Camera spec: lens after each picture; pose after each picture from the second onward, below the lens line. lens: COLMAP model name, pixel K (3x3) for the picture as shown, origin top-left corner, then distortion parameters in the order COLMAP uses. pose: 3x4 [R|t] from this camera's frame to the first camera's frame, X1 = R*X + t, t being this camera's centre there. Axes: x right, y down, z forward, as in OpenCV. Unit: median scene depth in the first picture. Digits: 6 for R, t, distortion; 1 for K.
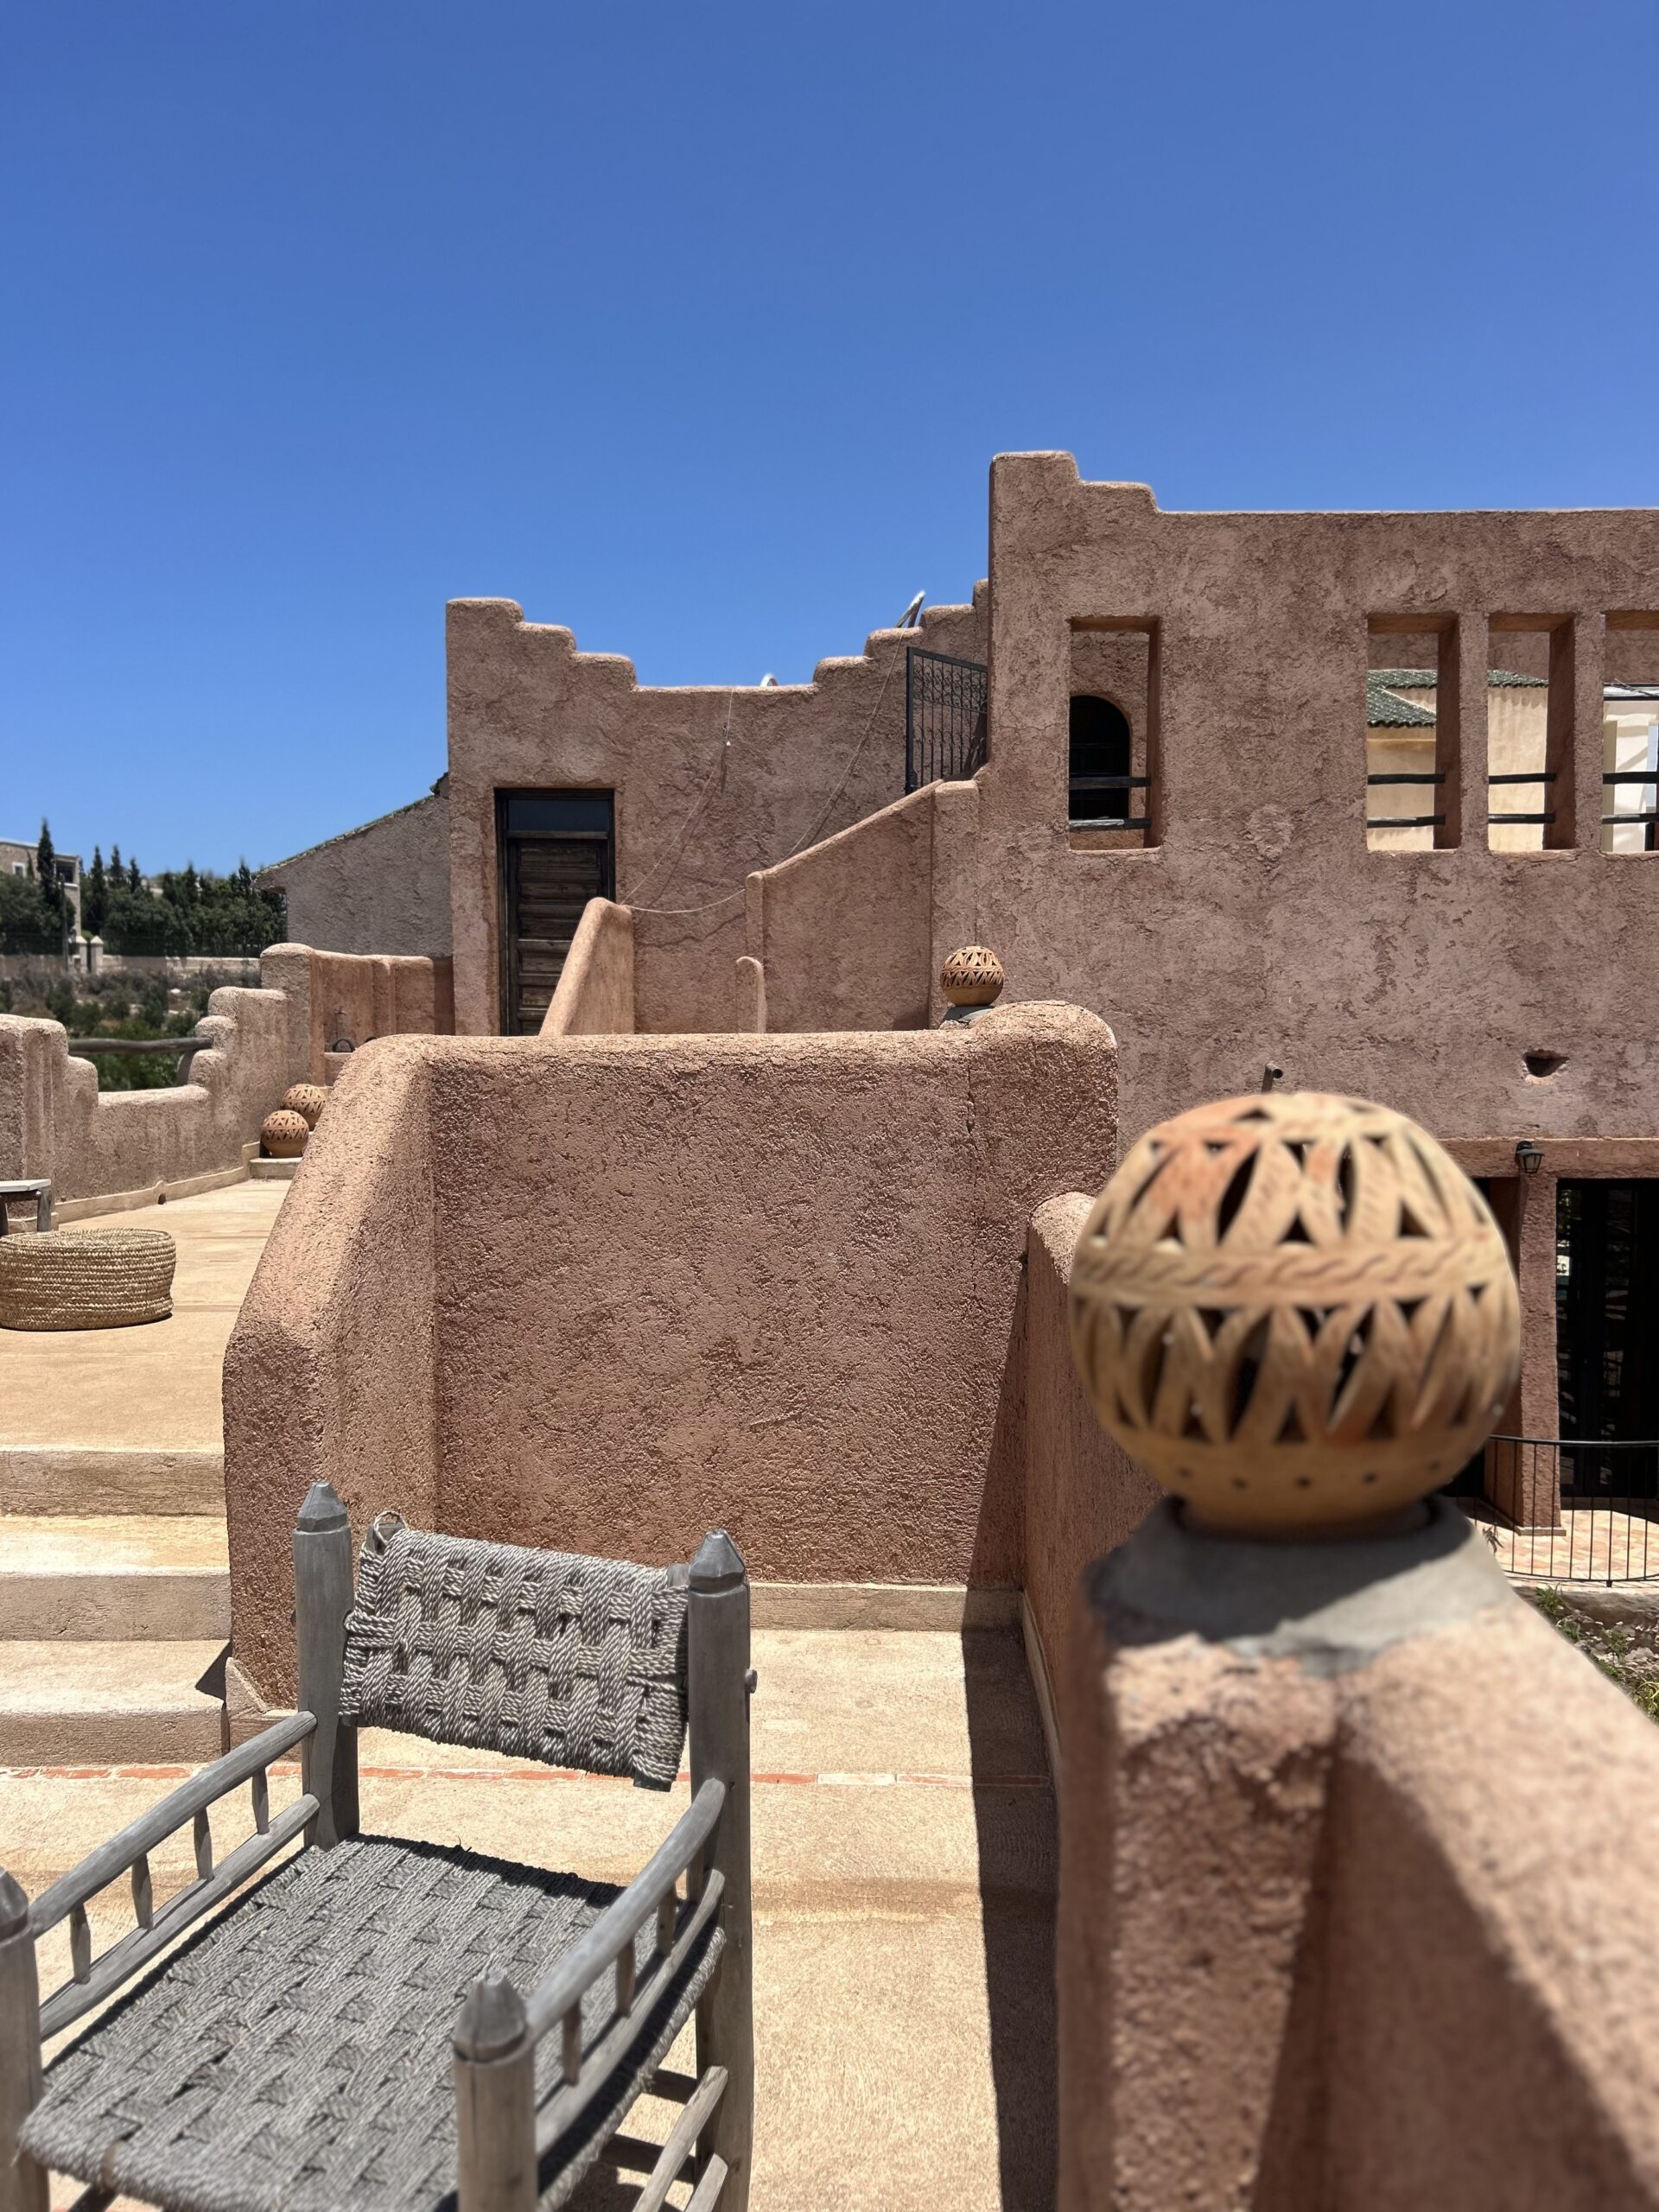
lens RADIAL K [[1688.9, 0, 825.8], [0, 1688.9, 1119.5], [0, 0, 1]] dist [0.048609, -0.051881]
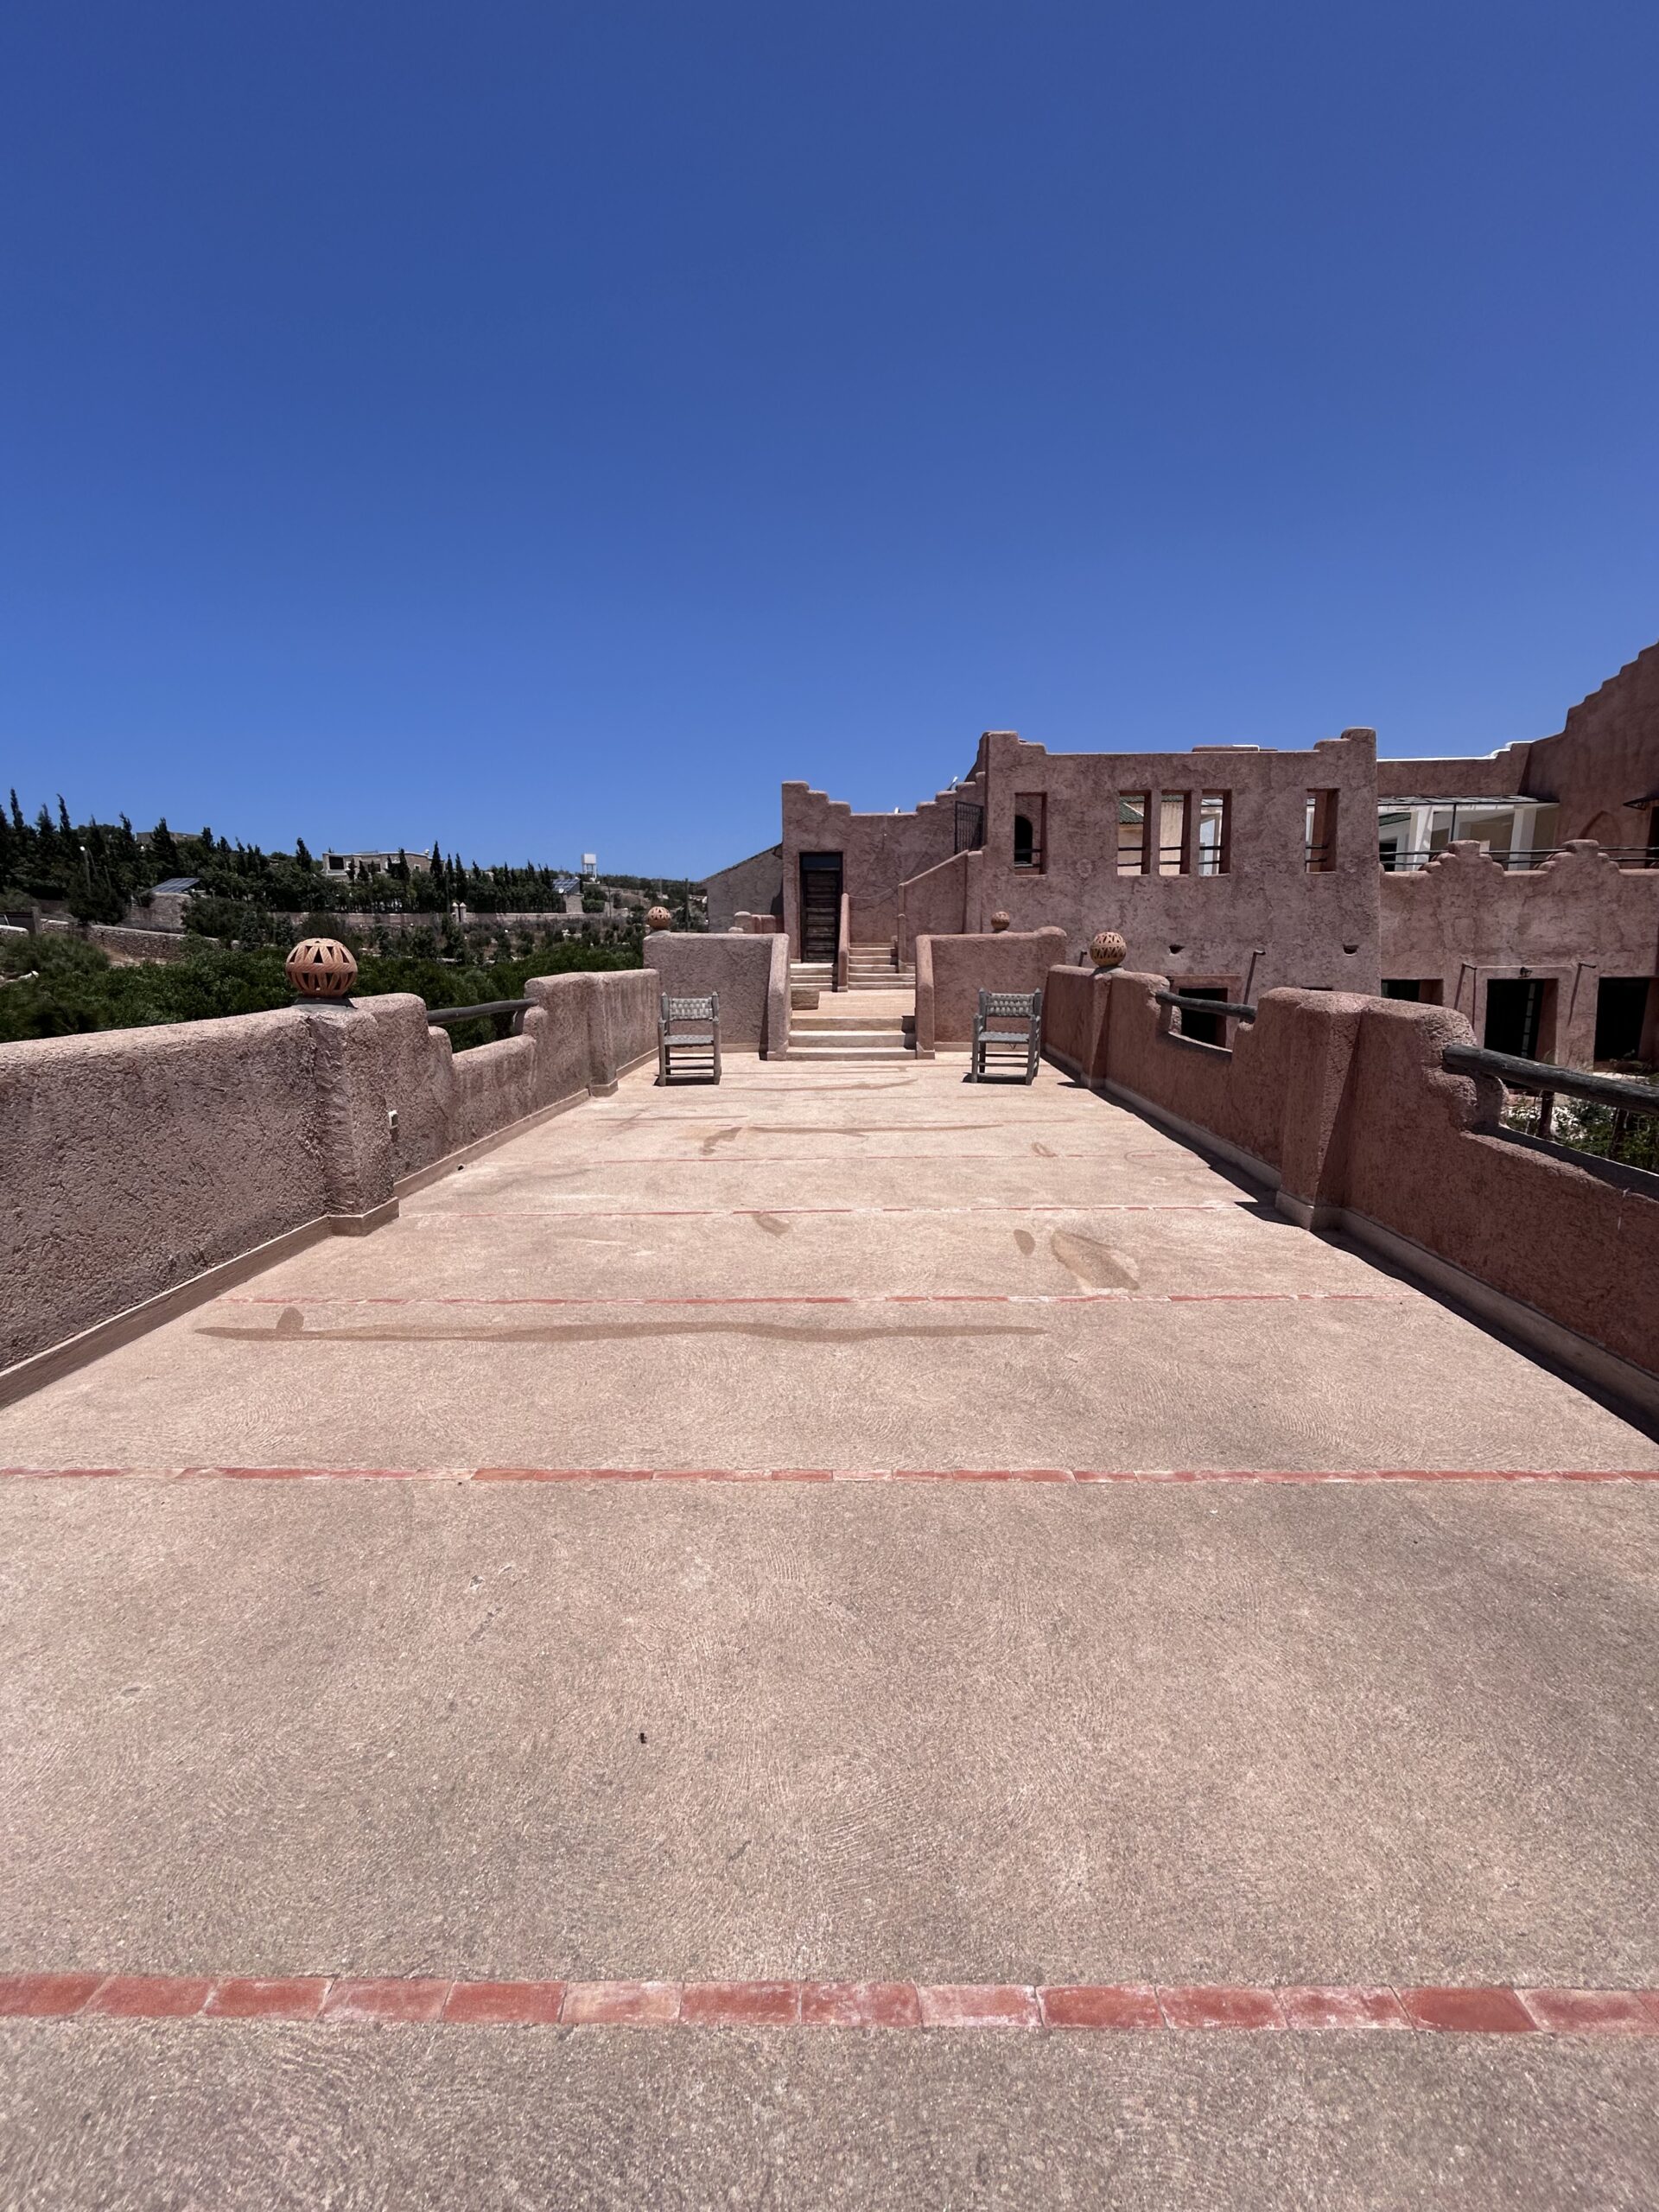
lens RADIAL K [[904.0, 0, 822.1], [0, 904.0, 1092.5], [0, 0, 1]] dist [0.004417, 0.000628]
pose [[0.999958, -0.008847, -0.002262, -0.179092], [0.009034, 0.994529, 0.104066, 0.043701], [0.001329, -0.104082, 0.994568, -0.555710]]
